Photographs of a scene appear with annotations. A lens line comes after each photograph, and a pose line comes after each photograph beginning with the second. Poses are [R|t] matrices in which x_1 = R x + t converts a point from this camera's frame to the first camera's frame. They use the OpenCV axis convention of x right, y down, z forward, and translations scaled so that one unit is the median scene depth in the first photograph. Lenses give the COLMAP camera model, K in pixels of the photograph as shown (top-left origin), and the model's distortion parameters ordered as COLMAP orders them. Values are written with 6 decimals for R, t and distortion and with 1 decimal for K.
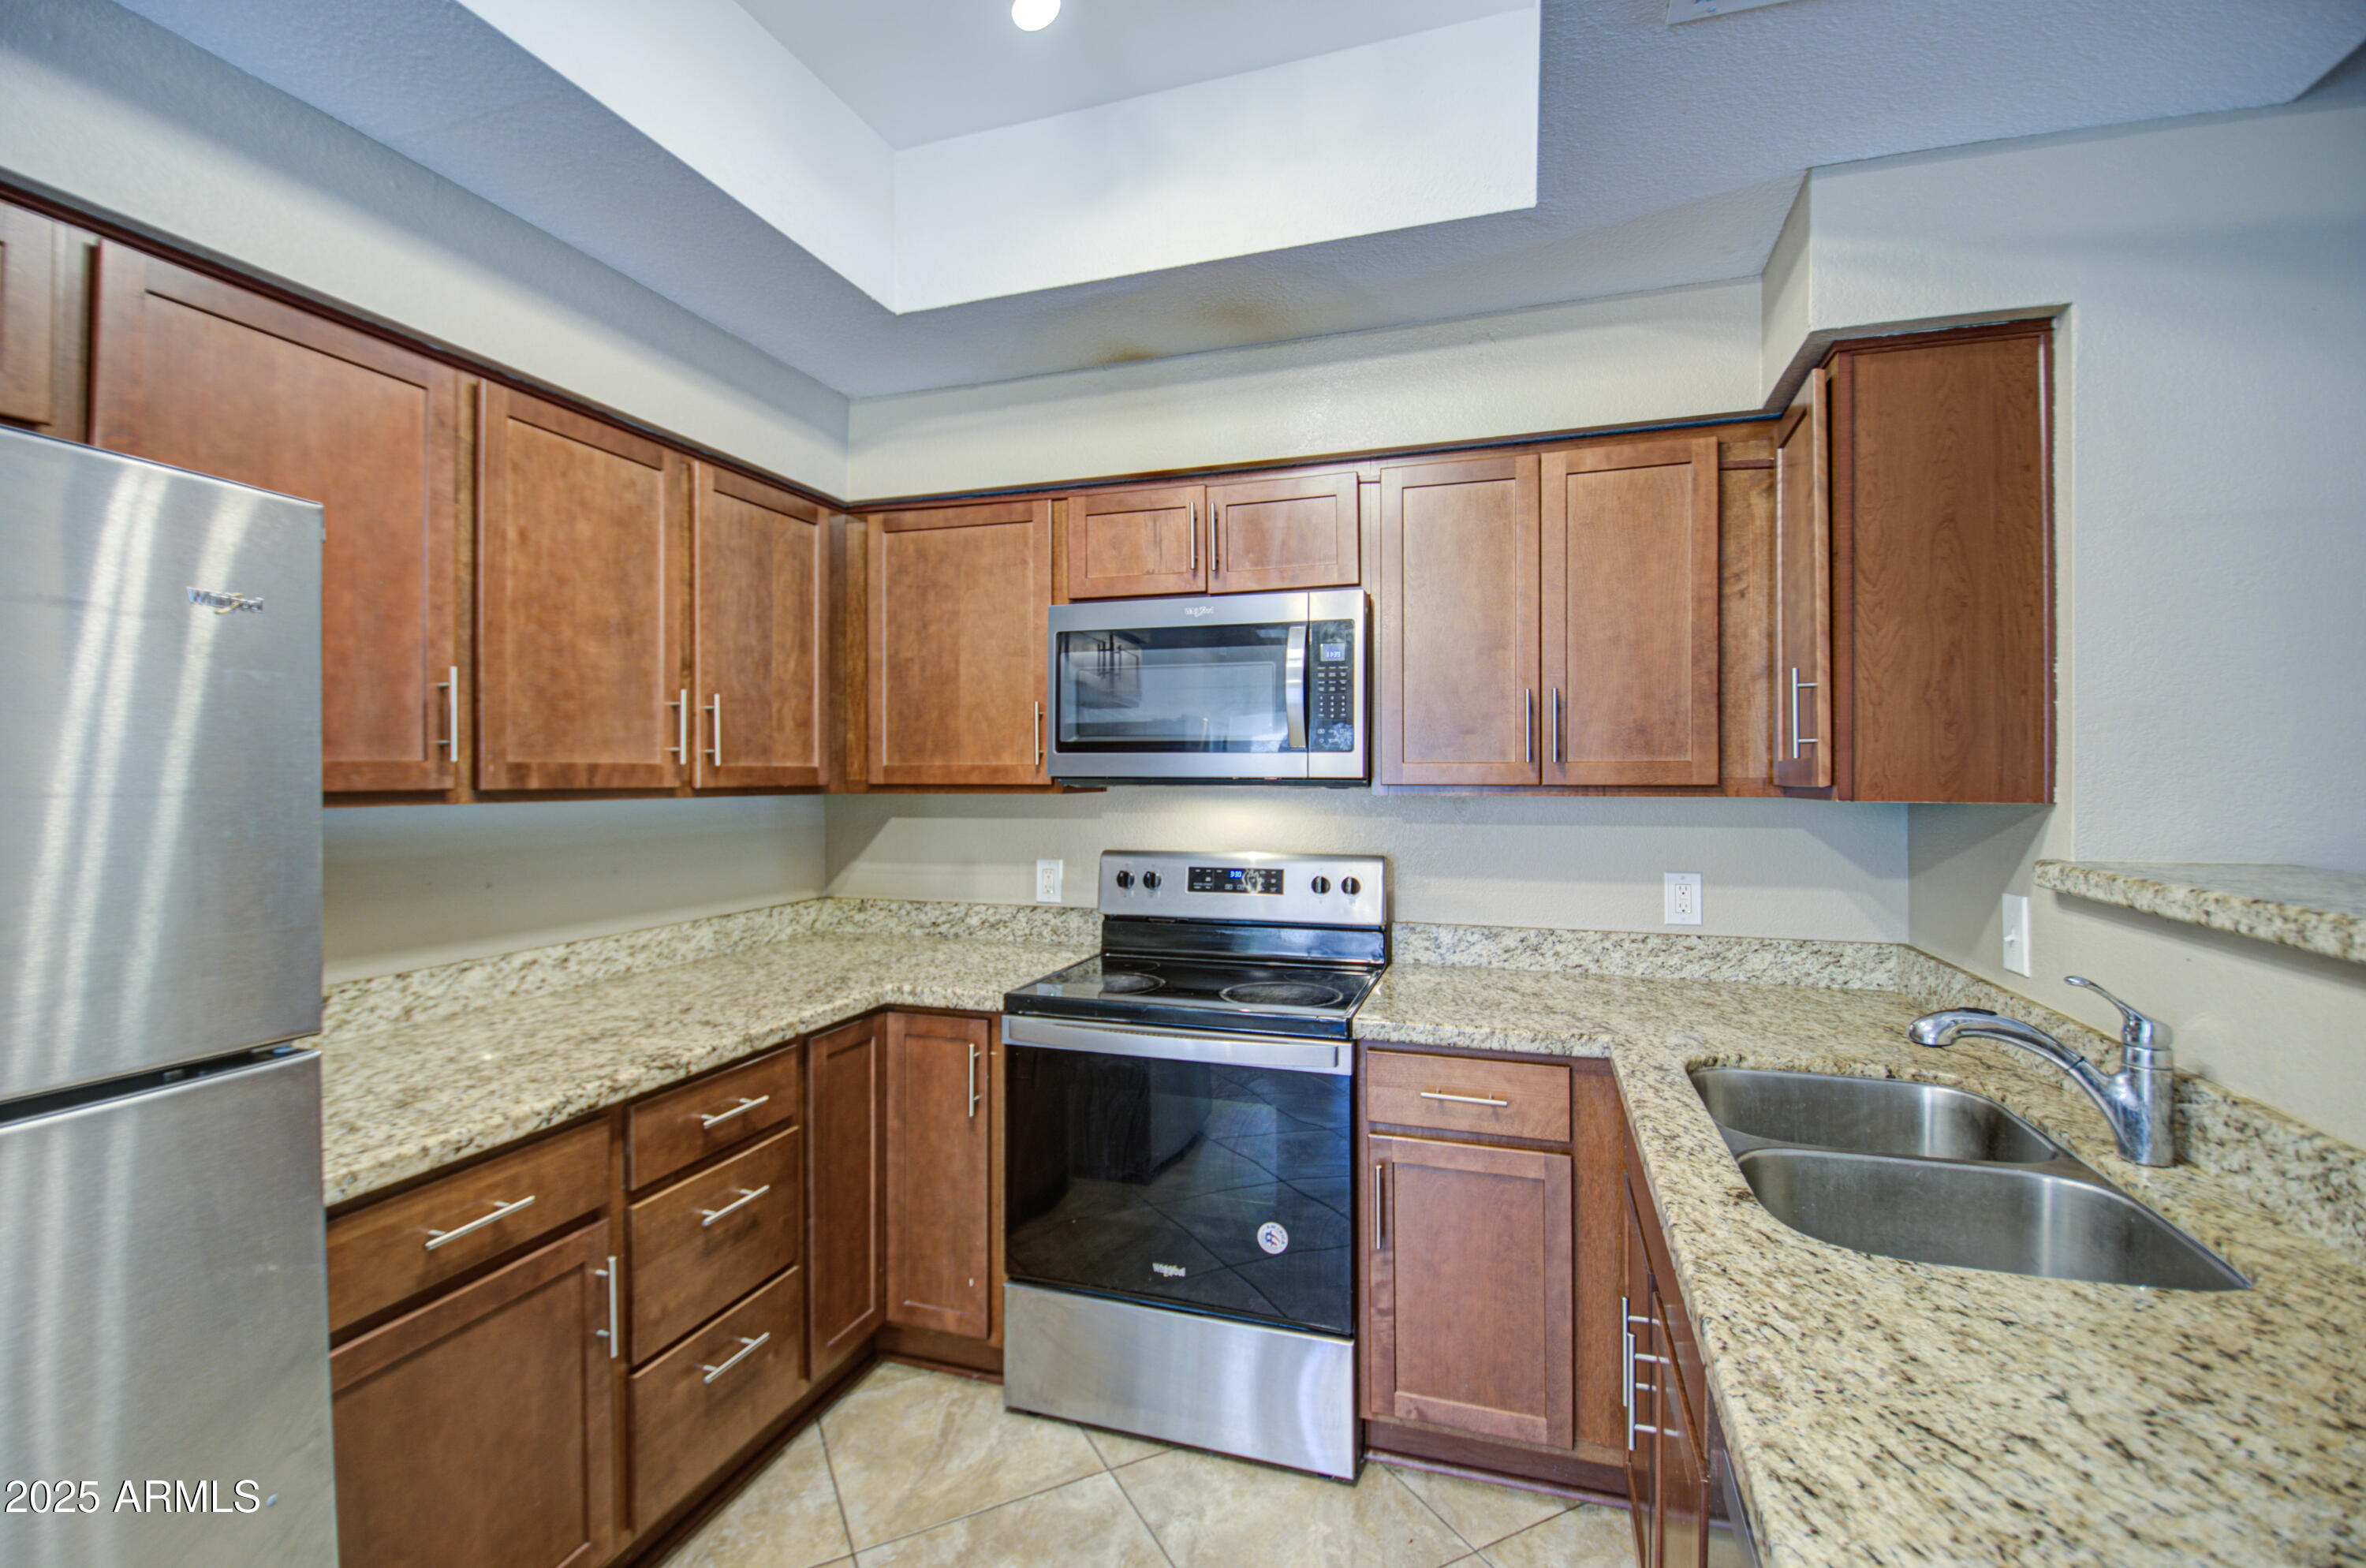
lens RADIAL K [[1043.4, 0, 1169.0], [0, 1043.4, 776.0], [0, 0, 1]] dist [0.020393, -0.025160]
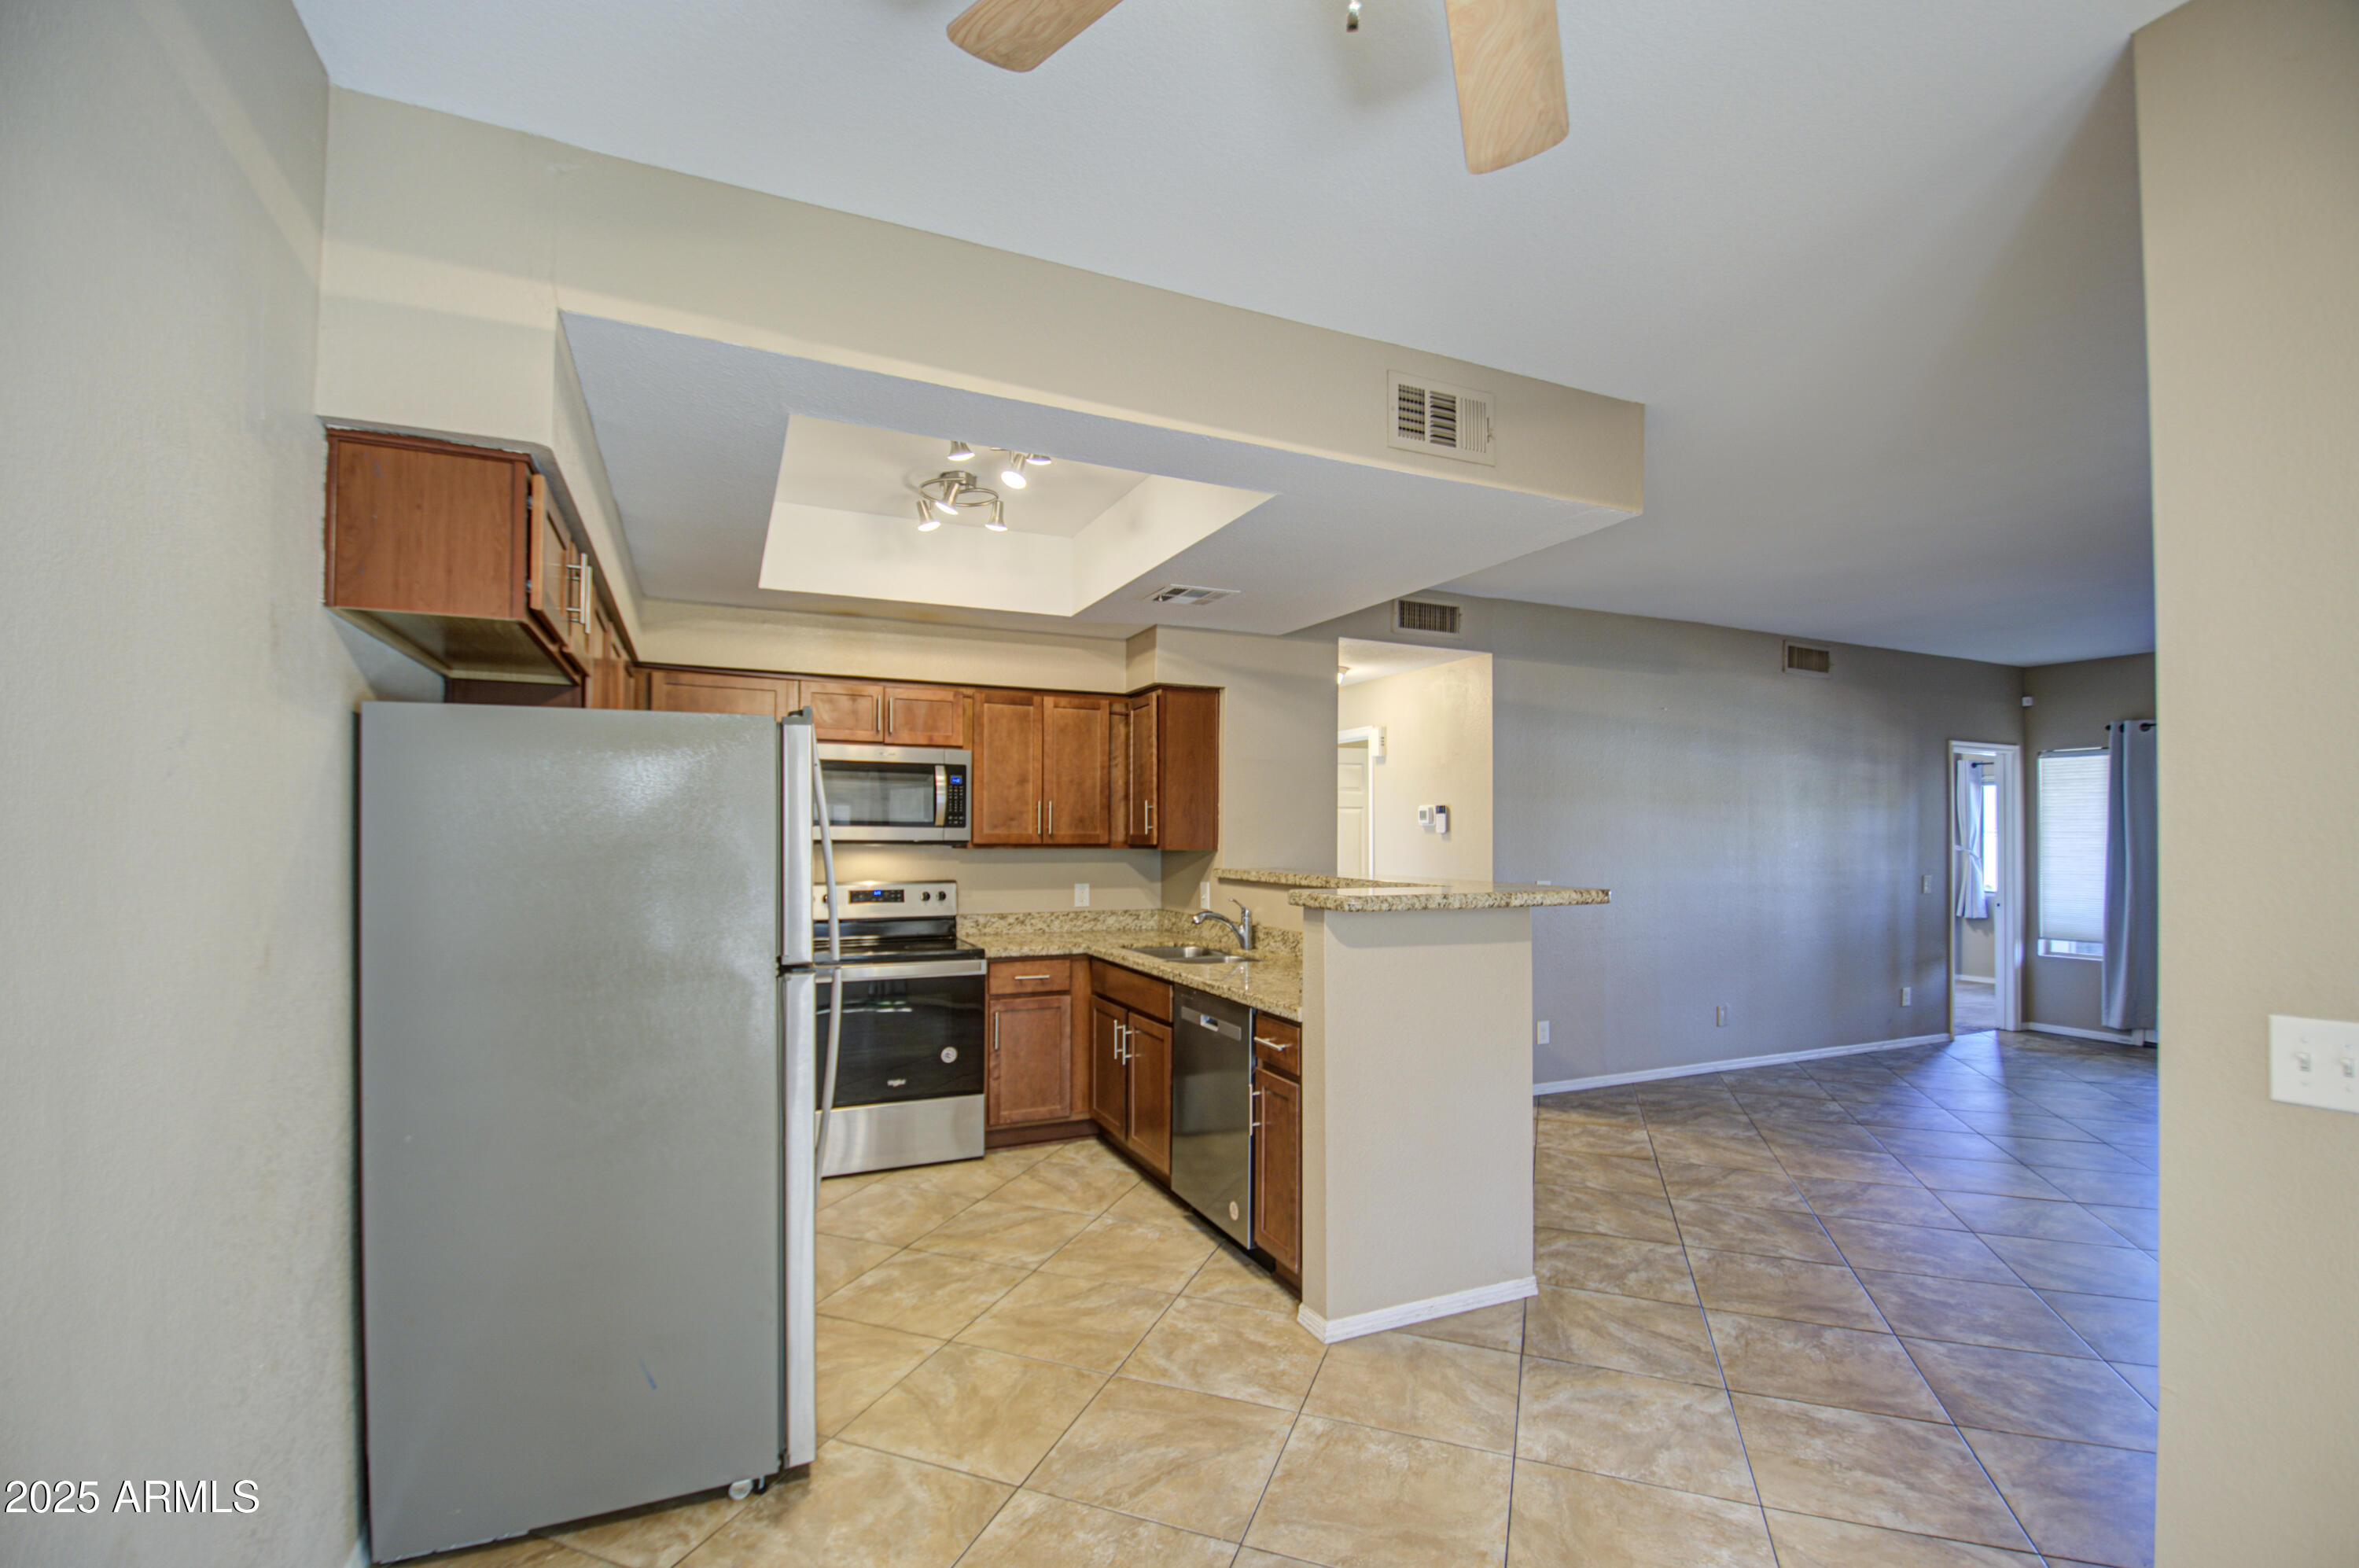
lens RADIAL K [[1023.2, 0, 1172.4], [0, 1023.2, 830.1], [0, 0, 1]] dist [0.015938, -0.023653]
pose [[0.733686, 0.009483, 0.679423, -0.944129], [-0.004027, 0.999946, -0.009608, -0.001041], [-0.679477, 0.004313, 0.733684, -0.810226]]
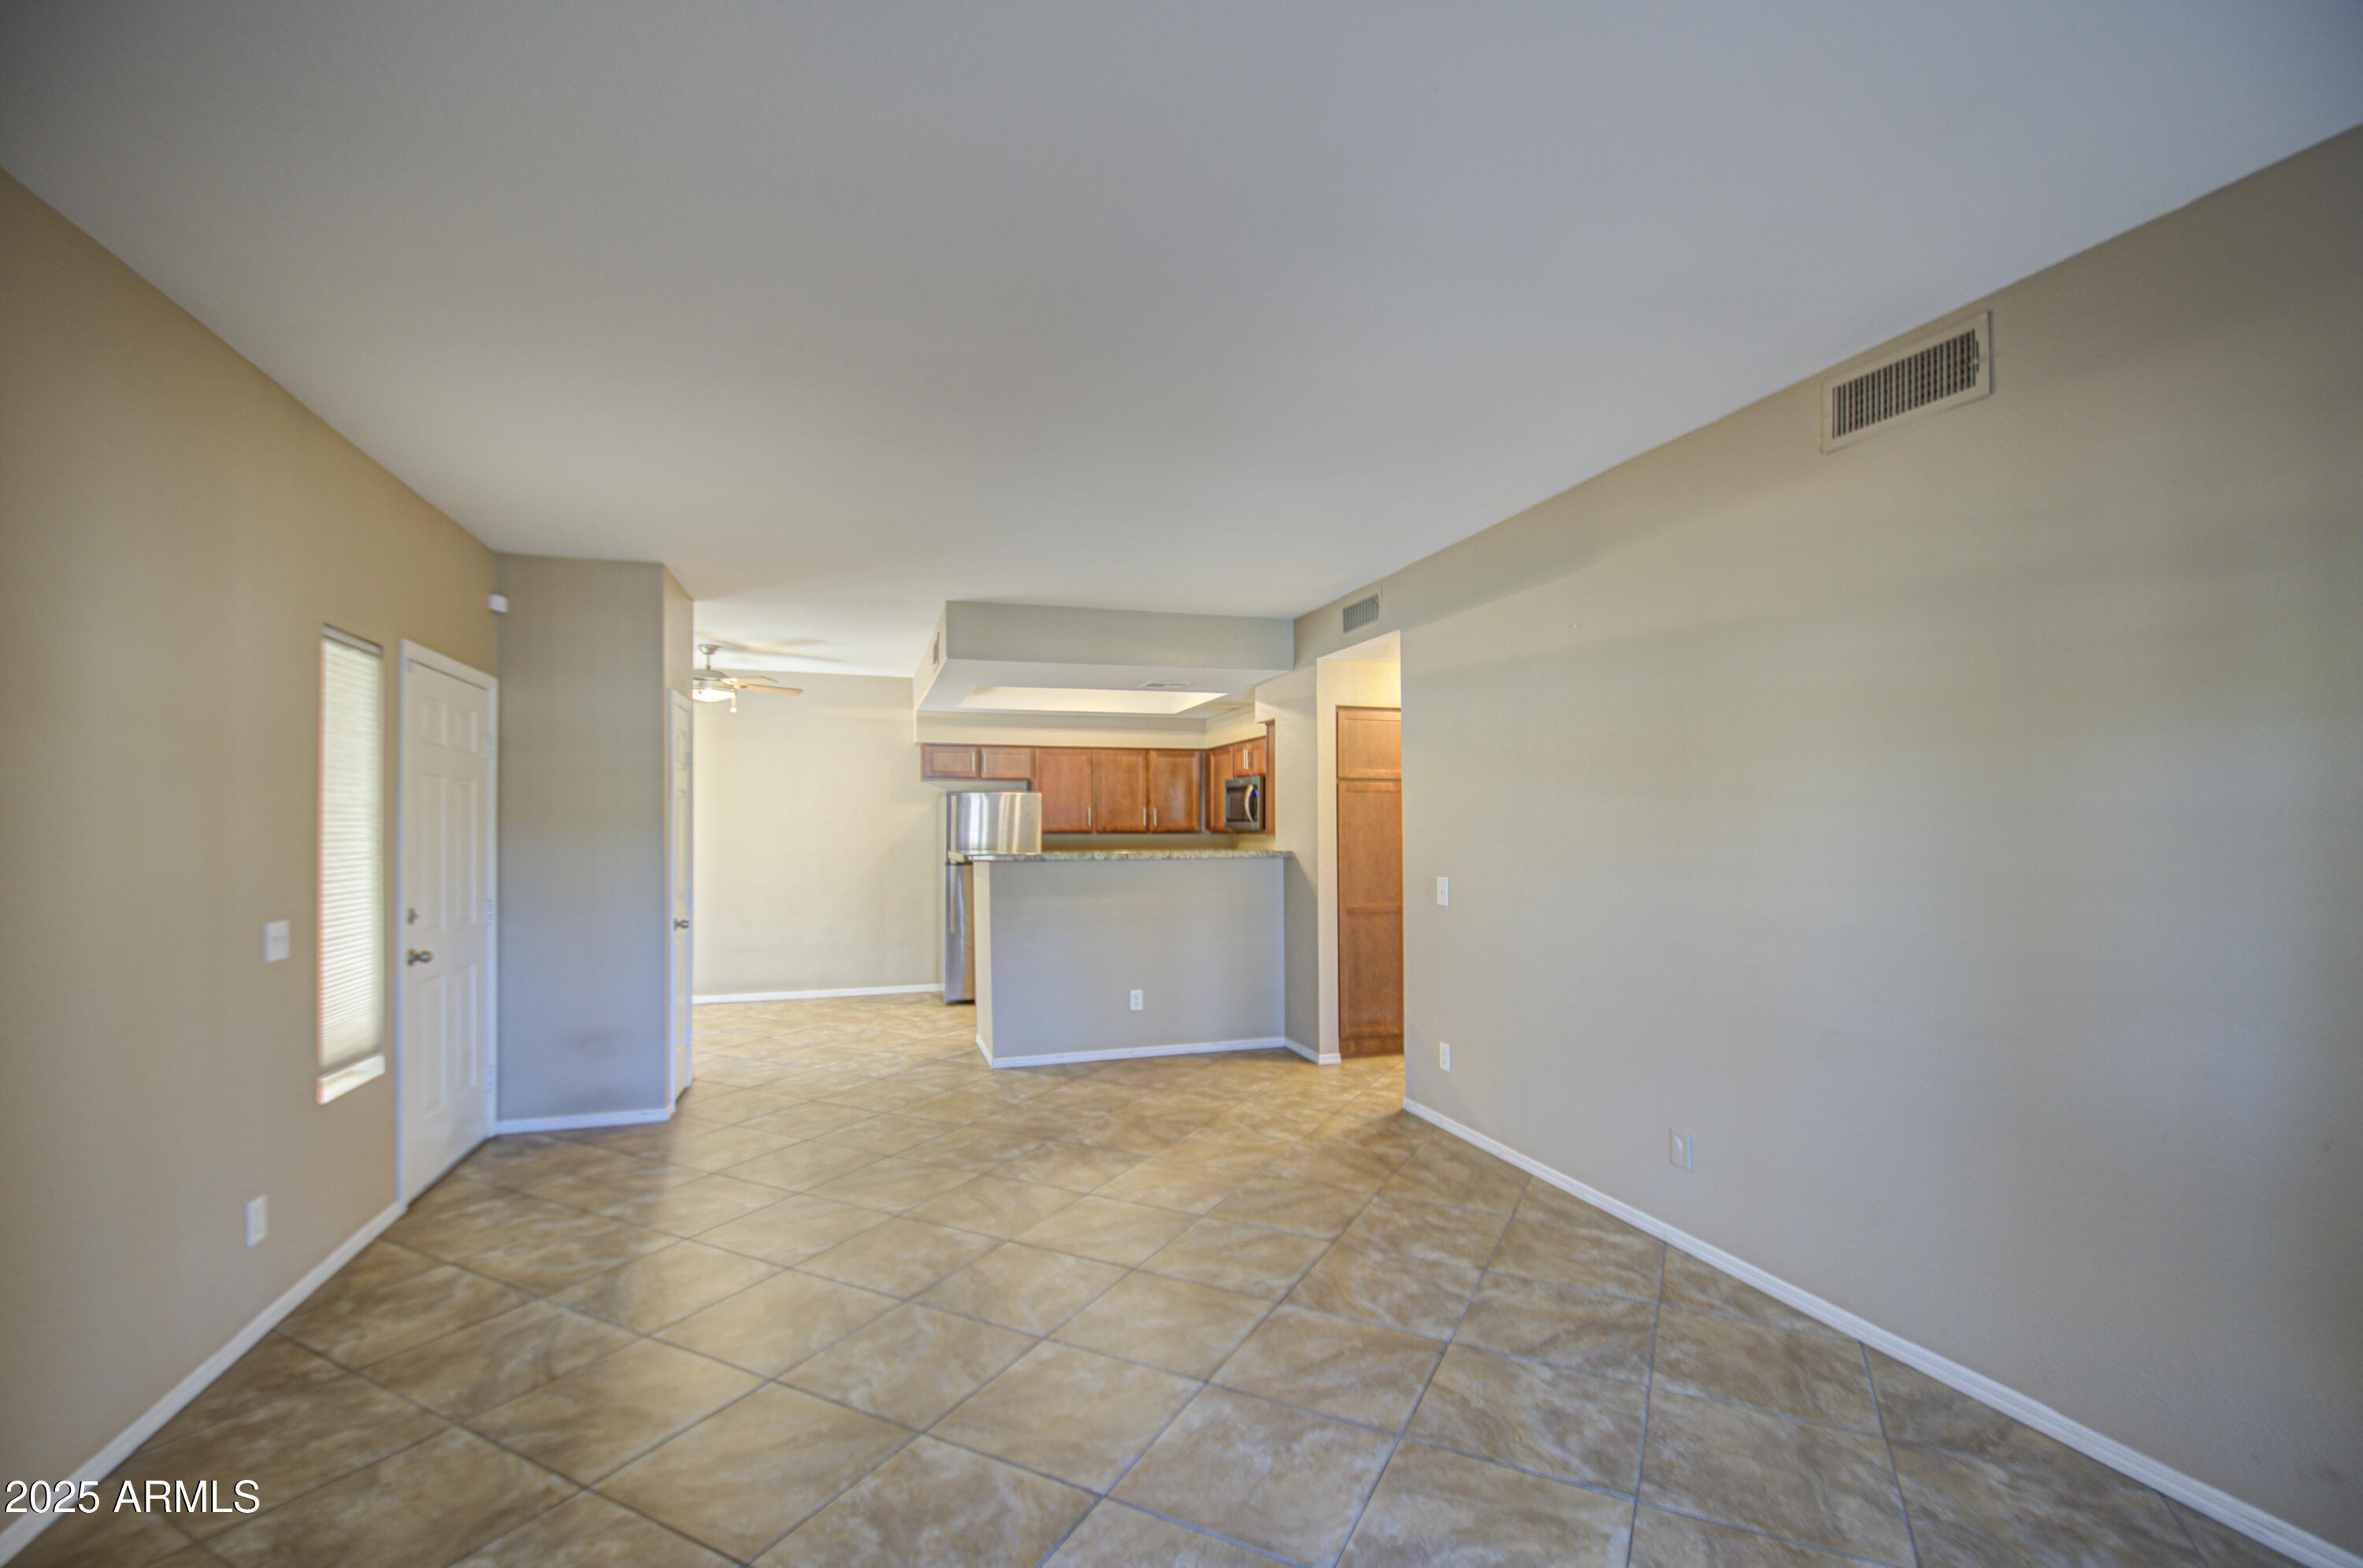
lens RADIAL K [[1024.9, 0, 1174.3], [0, 1024.9, 830.2], [0, 0, 1]] dist [0.015938, -0.023653]
pose [[0.582608, 0.003976, -0.812743, 2.927246], [0.001295, 0.999982, 0.005820, -0.014828], [0.812752, -0.004443, 0.582593, -1.294269]]
